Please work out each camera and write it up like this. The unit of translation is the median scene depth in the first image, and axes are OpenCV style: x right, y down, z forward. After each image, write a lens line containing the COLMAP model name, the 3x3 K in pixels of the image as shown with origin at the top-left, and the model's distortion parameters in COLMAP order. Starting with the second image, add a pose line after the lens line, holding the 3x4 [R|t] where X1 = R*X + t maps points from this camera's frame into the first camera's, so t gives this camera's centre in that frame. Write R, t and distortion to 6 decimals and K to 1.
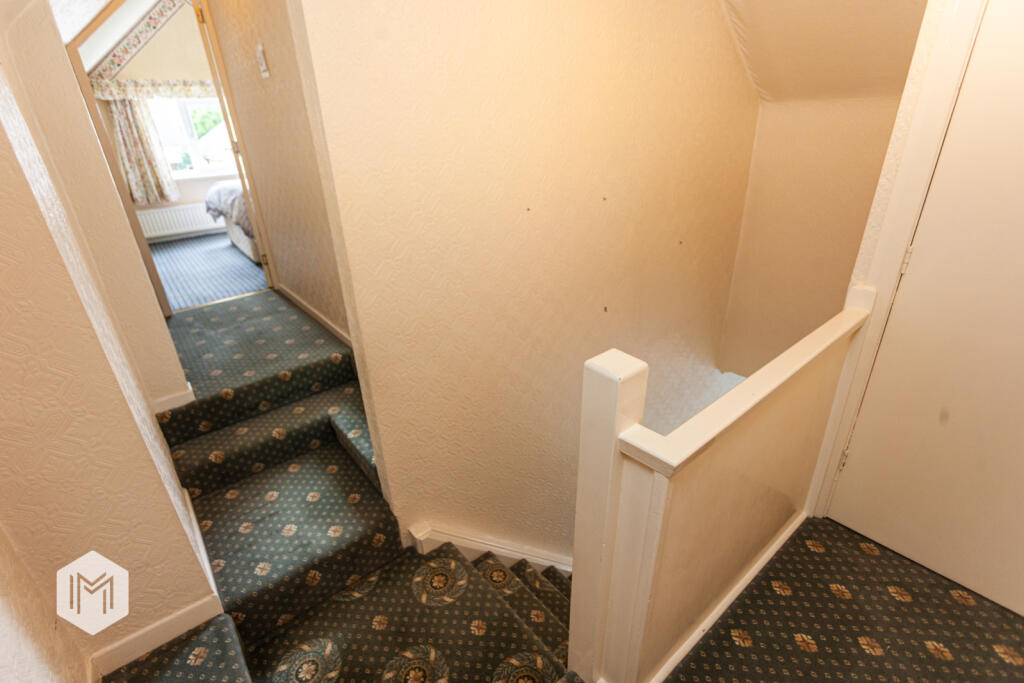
lens RADIAL K [[485.6, 0, 503.5], [0, 485.6, 340.4], [0, 0, 1]] dist [0.004098, 0.000250]
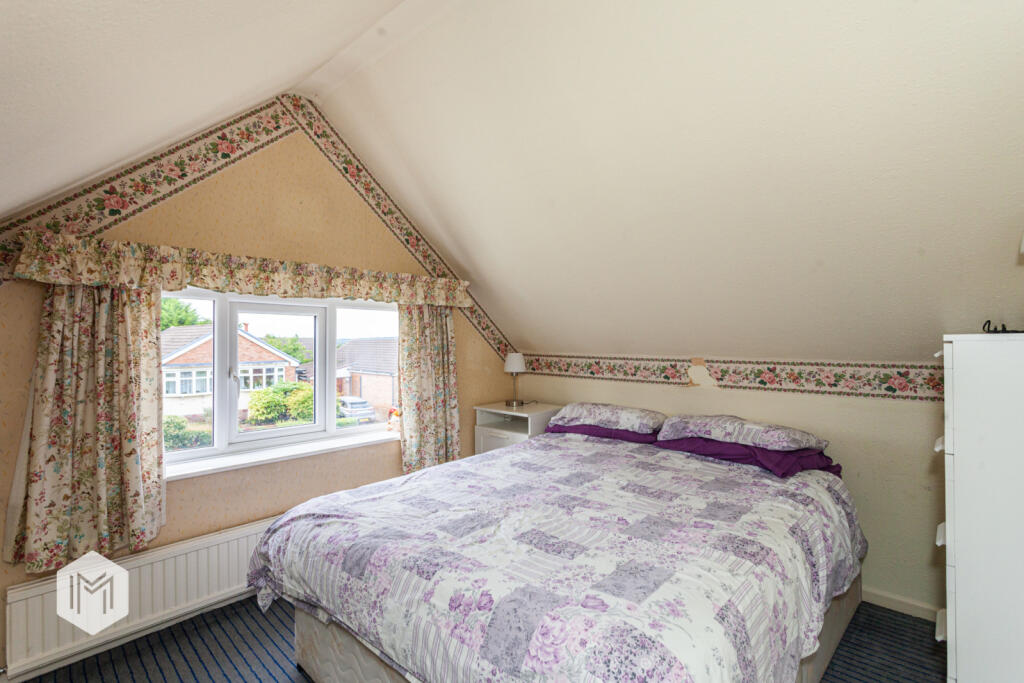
lens RADIAL K [[485.6, 0, 516.3], [0, 485.6, 346.3], [0, 0, 1]] dist [0.004098, 0.000250]
pose [[0.987276, 0.038283, 0.154338, -0.513171], [0.029303, 0.910166, -0.413206, -0.284937], [-0.156292, 0.412471, 0.897463, 0.625374]]
